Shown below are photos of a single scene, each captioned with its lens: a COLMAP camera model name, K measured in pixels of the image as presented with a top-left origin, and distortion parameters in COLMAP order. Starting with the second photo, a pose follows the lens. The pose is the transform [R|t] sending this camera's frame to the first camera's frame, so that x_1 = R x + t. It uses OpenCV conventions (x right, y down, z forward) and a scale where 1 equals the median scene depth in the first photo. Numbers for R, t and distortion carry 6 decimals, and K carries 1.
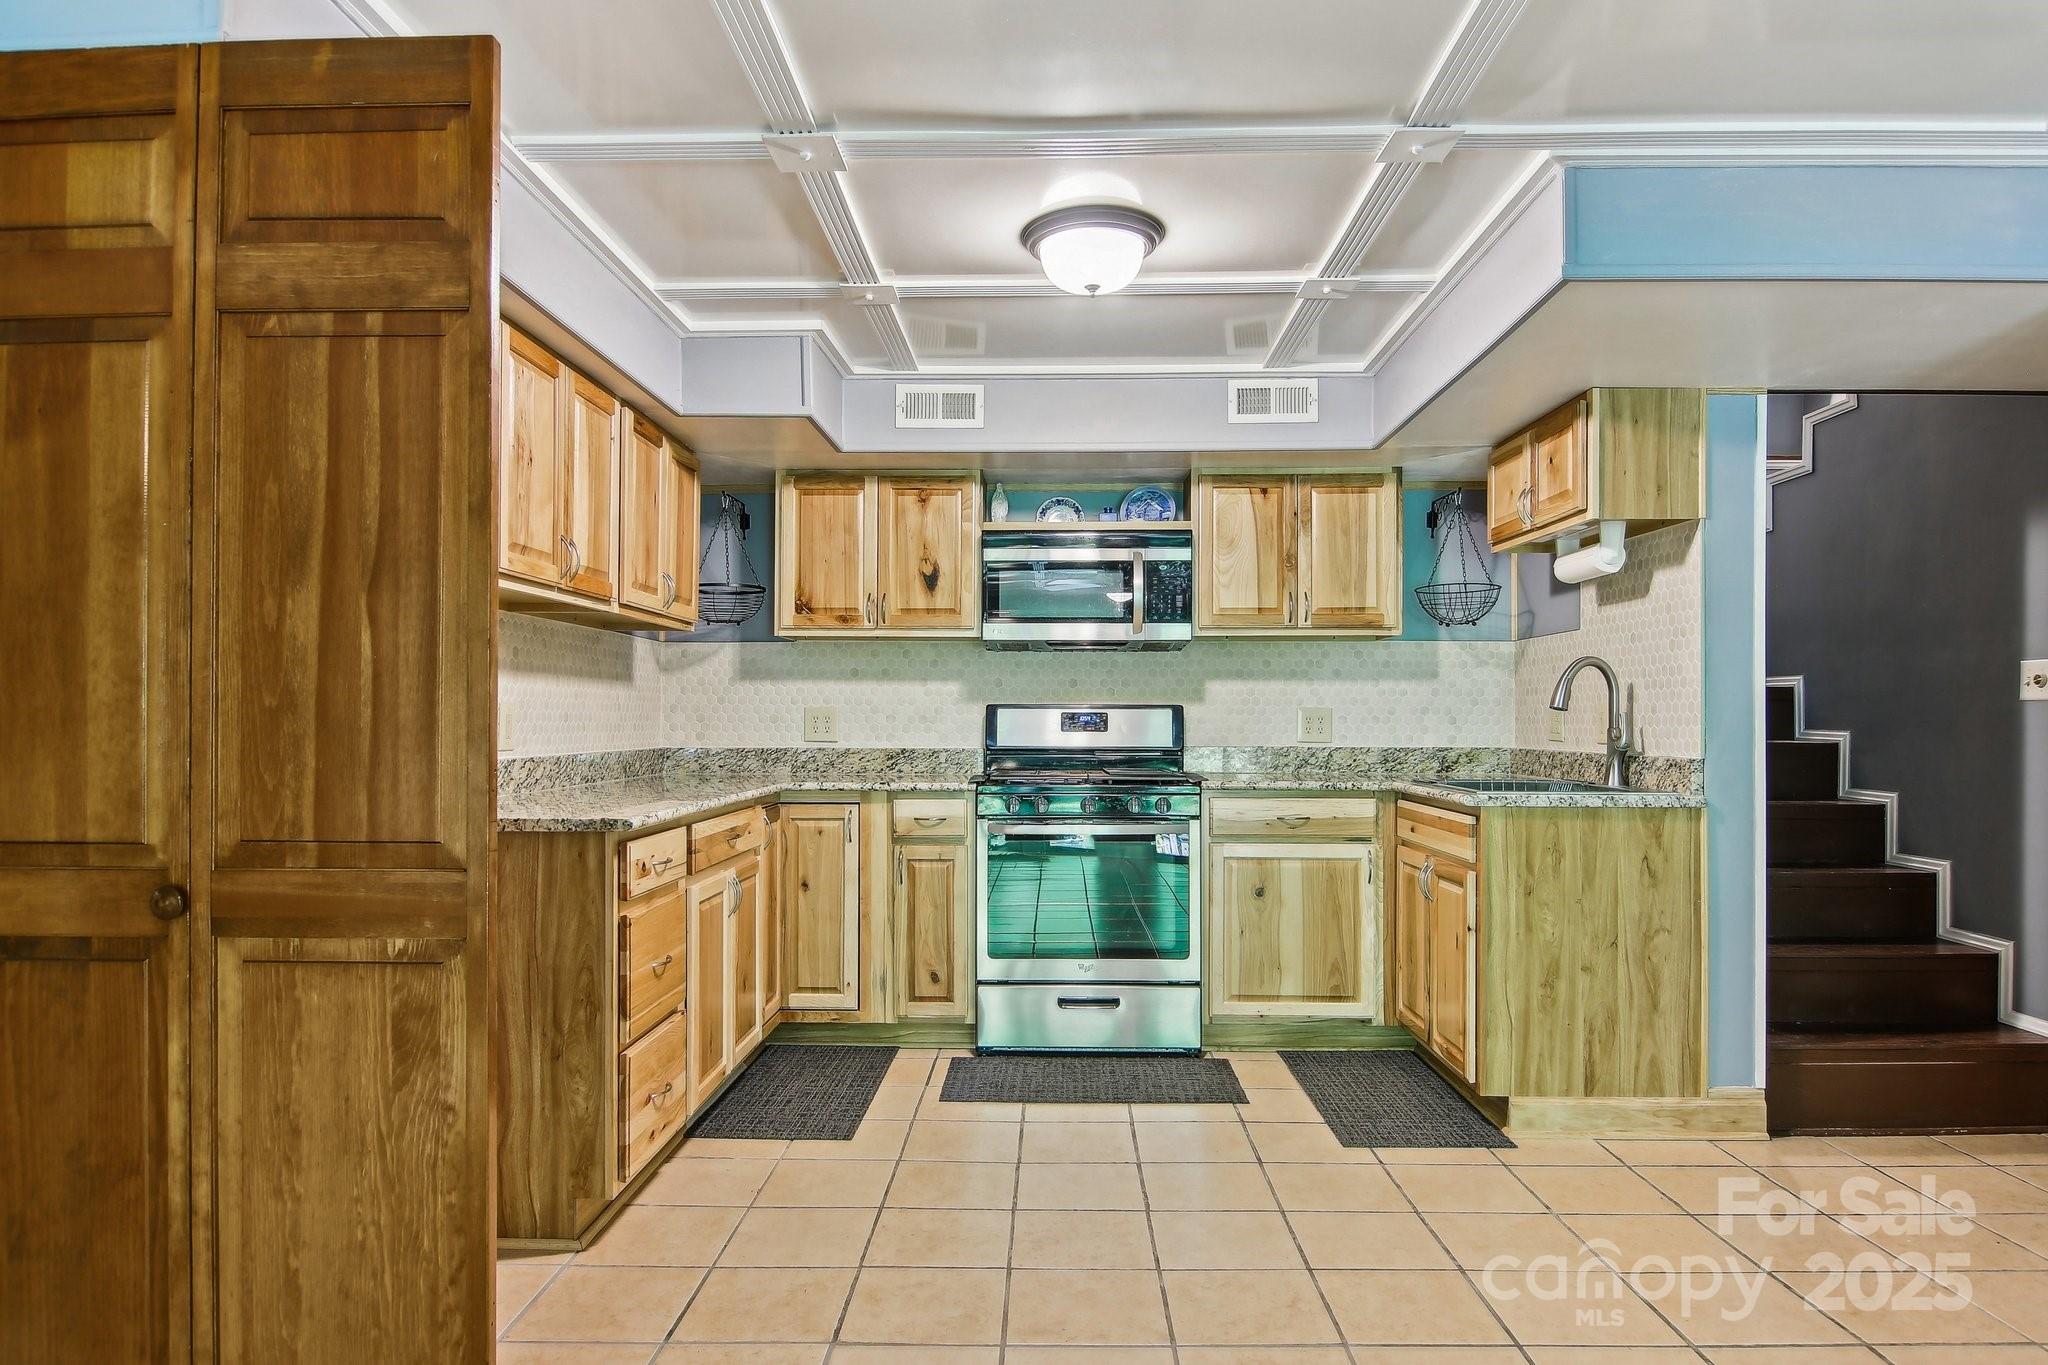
lens RADIAL K [[1174.2, 0, 1065.0], [0, 1174.2, 725.0], [0, 0, 1]] dist [-0.000023, -0.021545]
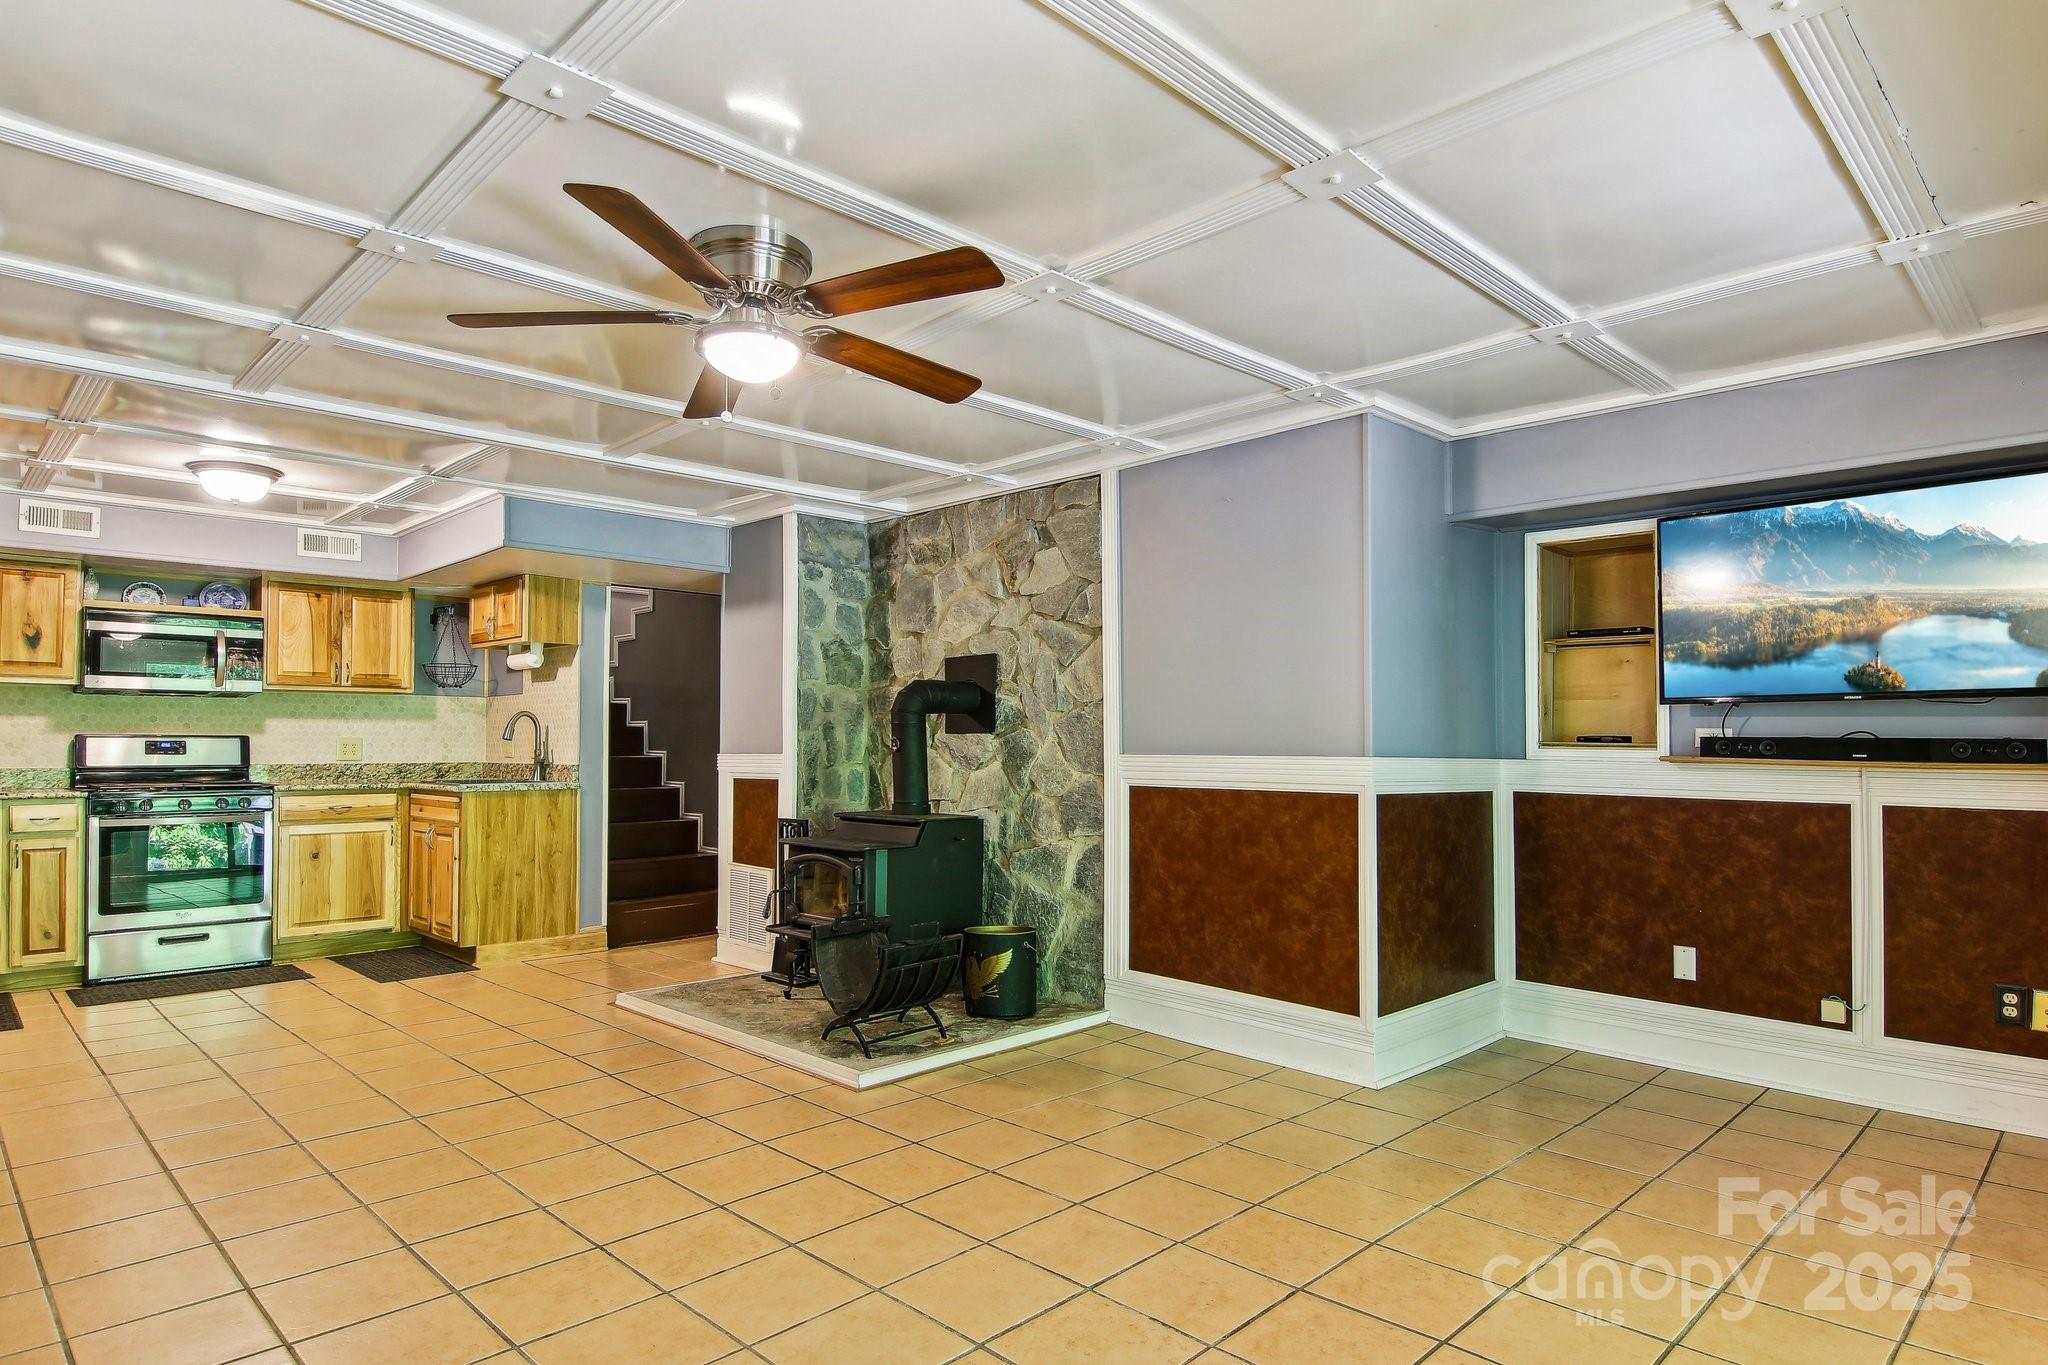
lens RADIAL K [[1168.6, 0, 1011.1], [0, 1168.6, 703.7], [0, 0, 1]] dist [0.005992, -0.019125]
pose [[0.715846, 0.021743, 0.697920, -0.258028], [0.005208, 0.999321, -0.036475, 0.001168], [-0.698239, 0.029746, 0.715247, -0.758262]]
